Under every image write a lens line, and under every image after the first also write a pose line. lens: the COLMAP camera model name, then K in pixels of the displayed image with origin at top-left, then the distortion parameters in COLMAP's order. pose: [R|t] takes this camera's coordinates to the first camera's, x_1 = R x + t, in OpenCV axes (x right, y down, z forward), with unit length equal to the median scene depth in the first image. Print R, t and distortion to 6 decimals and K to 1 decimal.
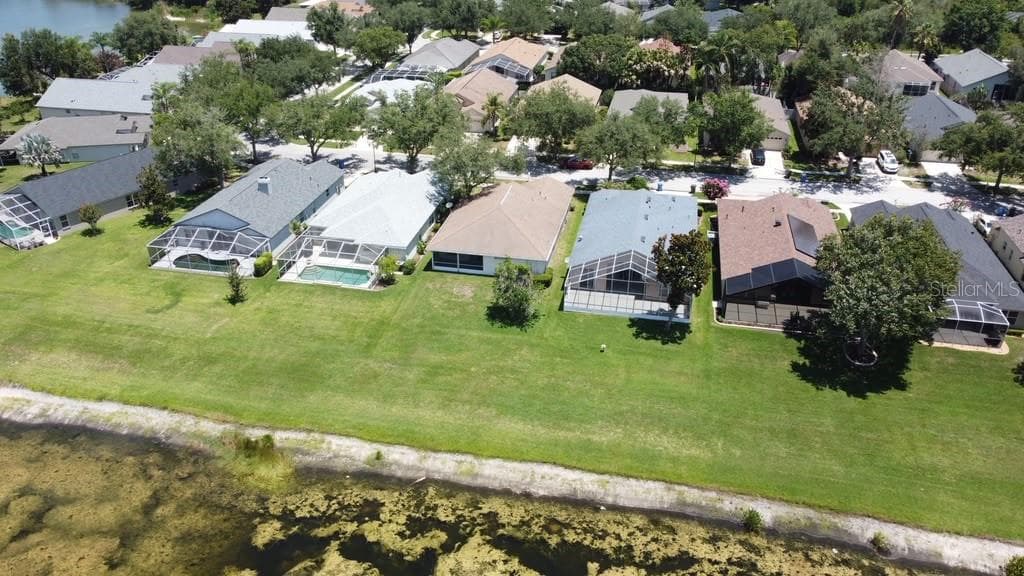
lens RADIAL K [[770.4, 0, 512.0], [0, 770.4, 288.0], [0, 0, 1]] dist [-0.003056, -0.001543]
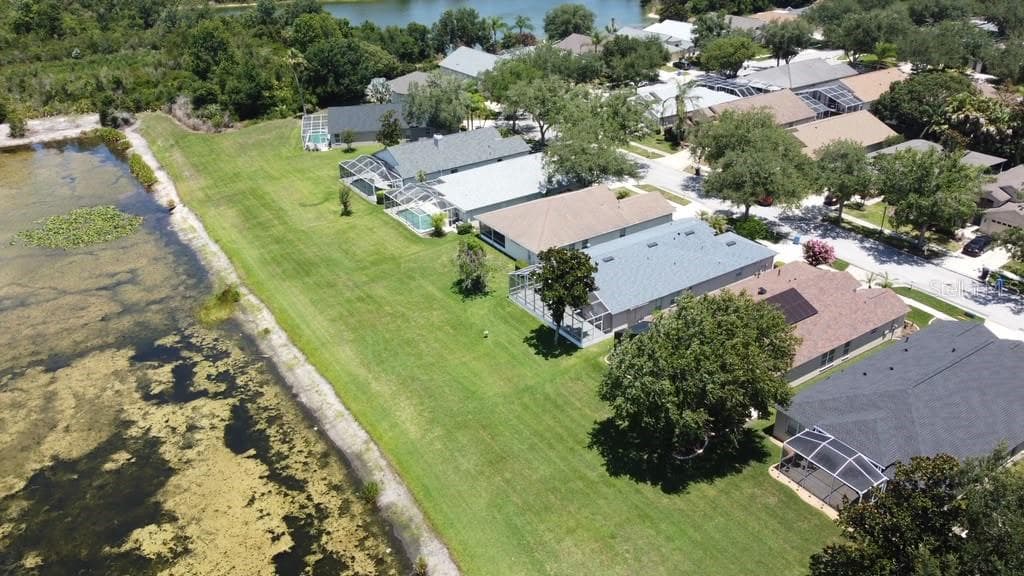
lens RADIAL K [[770.4, 0, 512.0], [0, 770.4, 288.0], [0, 0, 1]] dist [-0.003056, -0.001543]
pose [[0.714512, 0.311165, -0.626617, 0.934657], [-0.318916, 0.942043, 0.104149, -0.121434], [0.622708, 0.125422, 0.772337, 0.247127]]
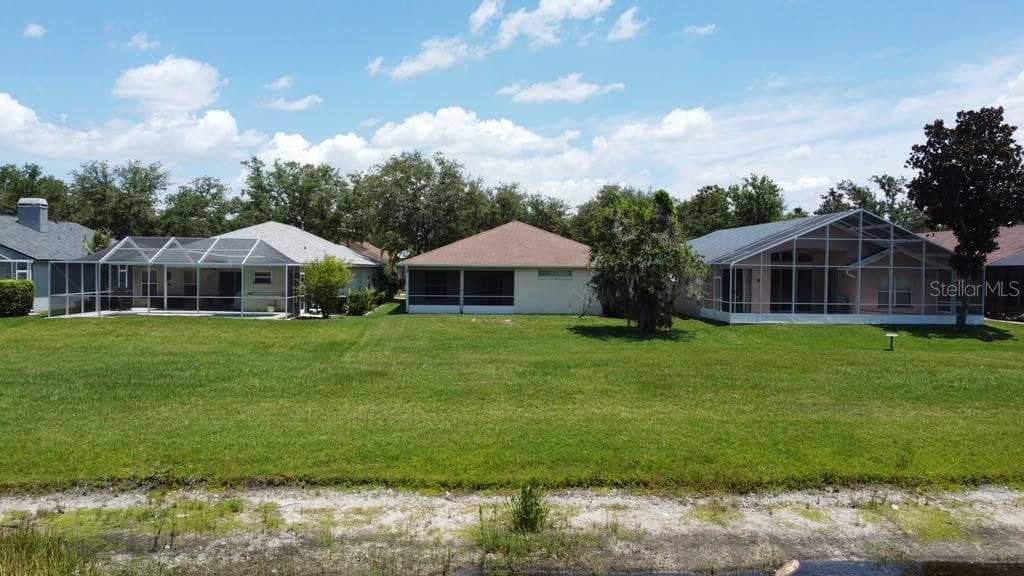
lens RADIAL K [[770.4, 0, 512.0], [0, 770.4, 288.0], [0, 0, 1]] dist [-0.003056, -0.001543]
pose [[0.963662, 0.008534, 0.266988, -0.239240], [0.114399, 0.890010, -0.441357, 0.260590], [-0.241389, 0.455862, 0.856692, 0.802938]]
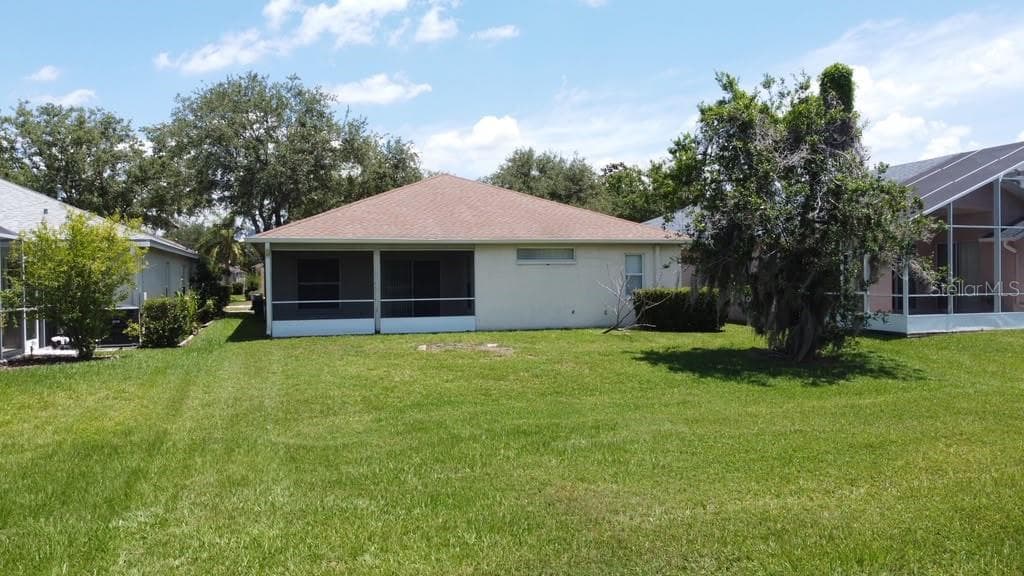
lens RADIAL K [[778.6, 0, 494.4], [0, 778.6, 289.4], [0, 0, 1]] dist [-0.004275, -0.001493]
pose [[0.887686, -0.013136, 0.460262, -0.216353], [0.228411, 0.880498, -0.415394, 0.115417], [-0.399803, 0.473868, 0.784606, 1.100519]]
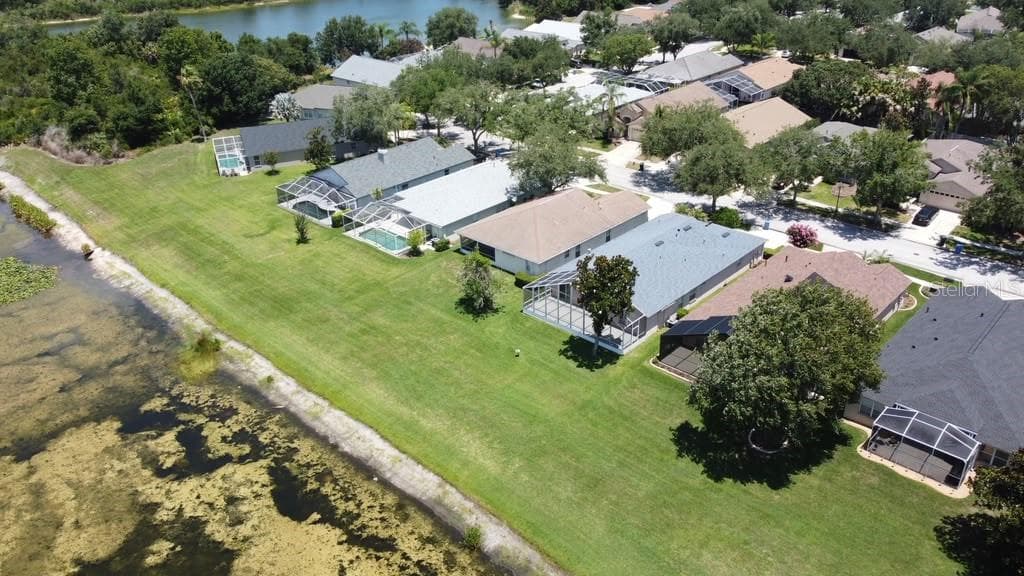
lens RADIAL K [[770.4, 0, 512.0], [0, 770.4, 288.0], [0, 0, 1]] dist [-0.003056, -0.001543]
pose [[0.853500, 0.224396, -0.470302, 0.677298], [-0.230335, 0.972034, 0.045780, -0.057908], [0.467422, 0.069254, 0.881317, 0.128250]]
